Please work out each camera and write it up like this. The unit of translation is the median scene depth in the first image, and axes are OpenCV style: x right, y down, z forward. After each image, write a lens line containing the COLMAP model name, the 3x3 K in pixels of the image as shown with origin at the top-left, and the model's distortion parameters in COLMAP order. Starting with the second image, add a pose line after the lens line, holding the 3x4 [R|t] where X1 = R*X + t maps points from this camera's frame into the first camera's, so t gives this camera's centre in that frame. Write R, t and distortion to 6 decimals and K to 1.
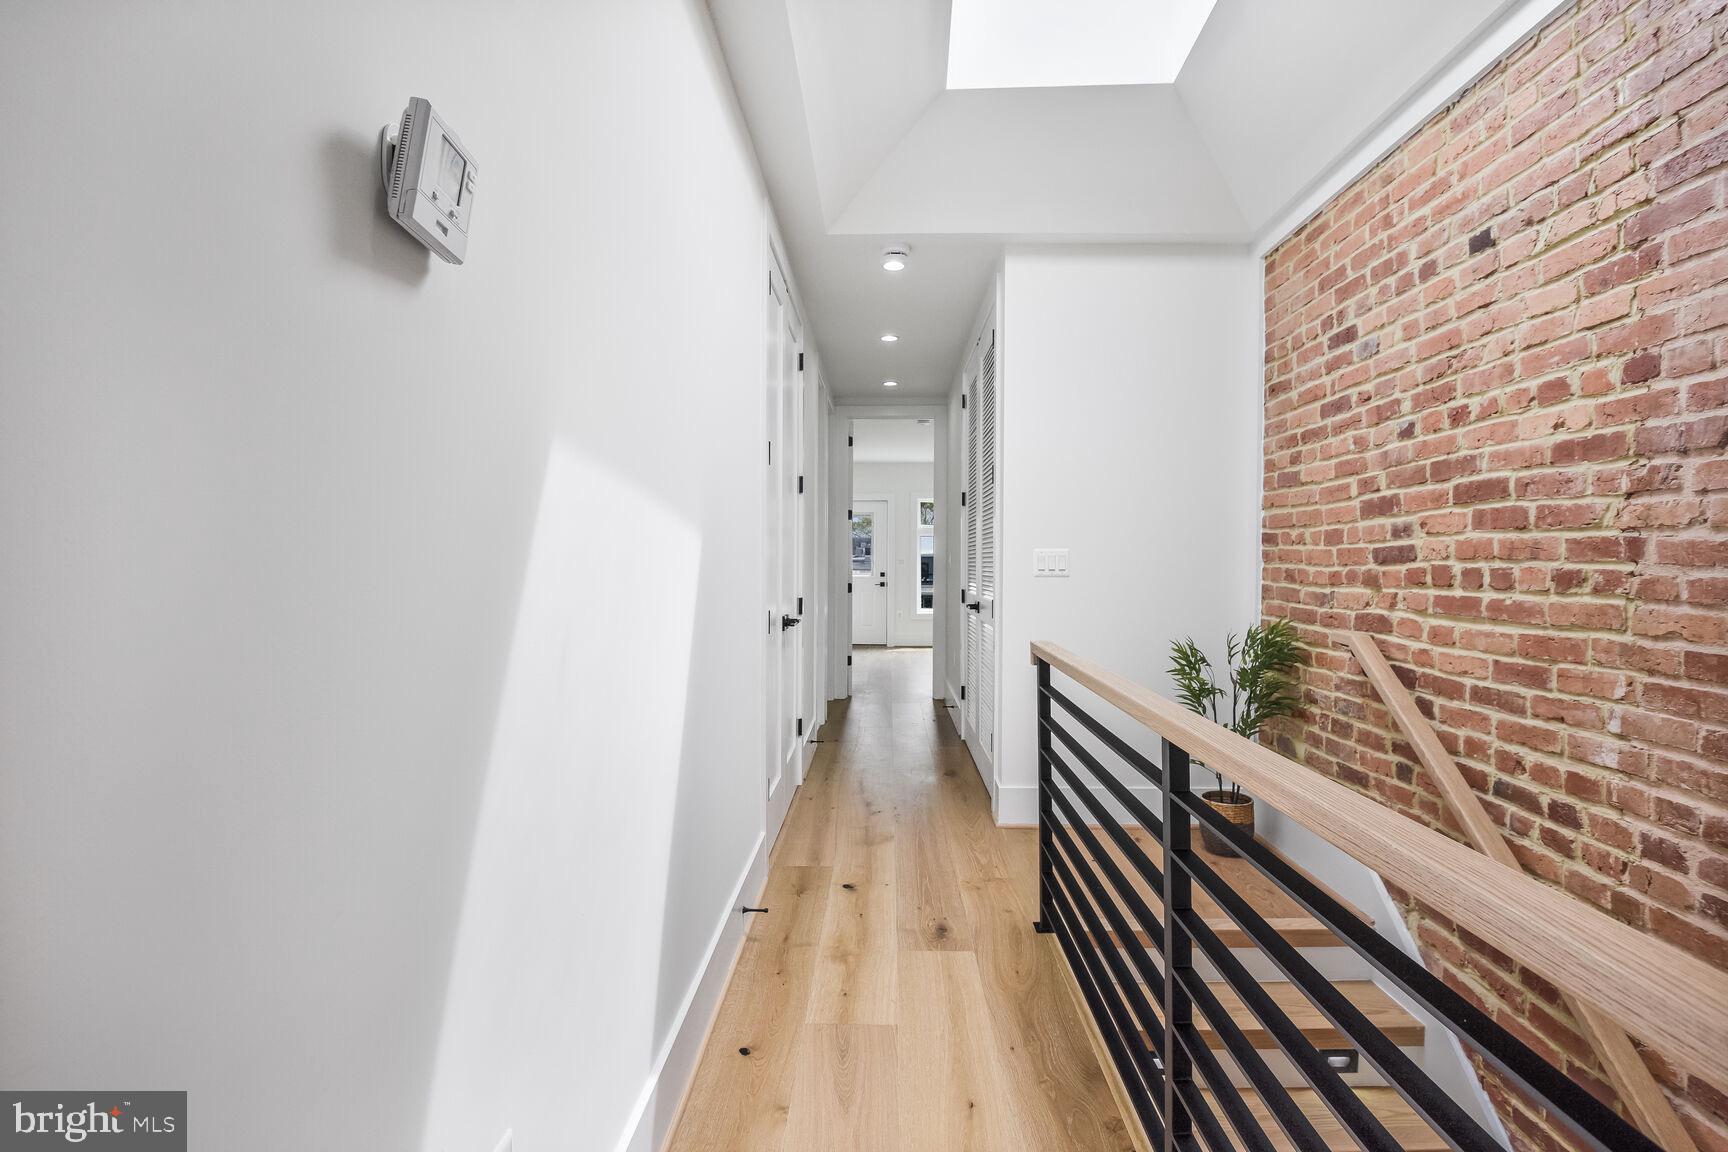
lens RADIAL K [[839.7, 0, 870.9], [0, 839.7, 557.1], [0, 0, 1]] dist [0.000788, -0.000310]
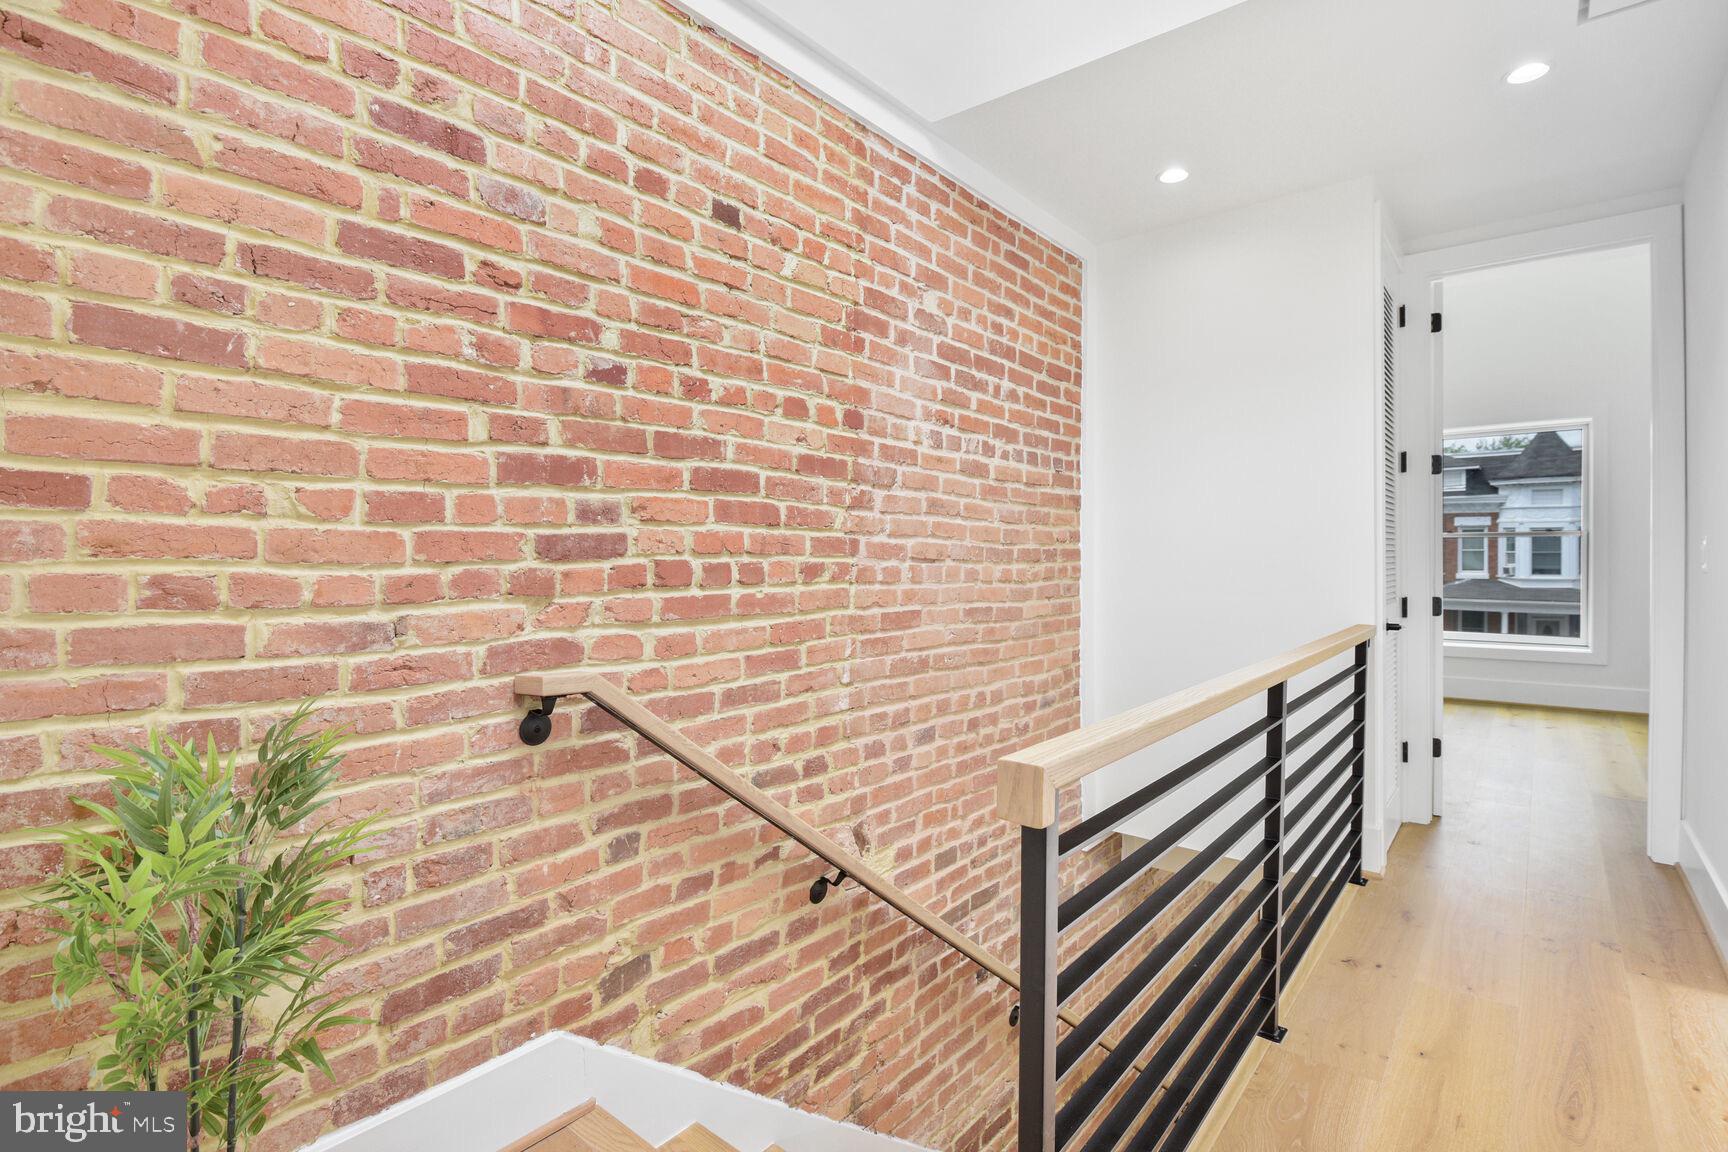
lens RADIAL K [[839.7, 0, 870.9], [0, 839.7, 557.1], [0, 0, 1]] dist [0.000788, -0.000310]
pose [[-0.794158, -0.004520, 0.607695, 0.029020], [-0.005124, 0.999987, 0.000742, 0.004820], [-0.607690, -0.002525, -0.794170, 1.645144]]
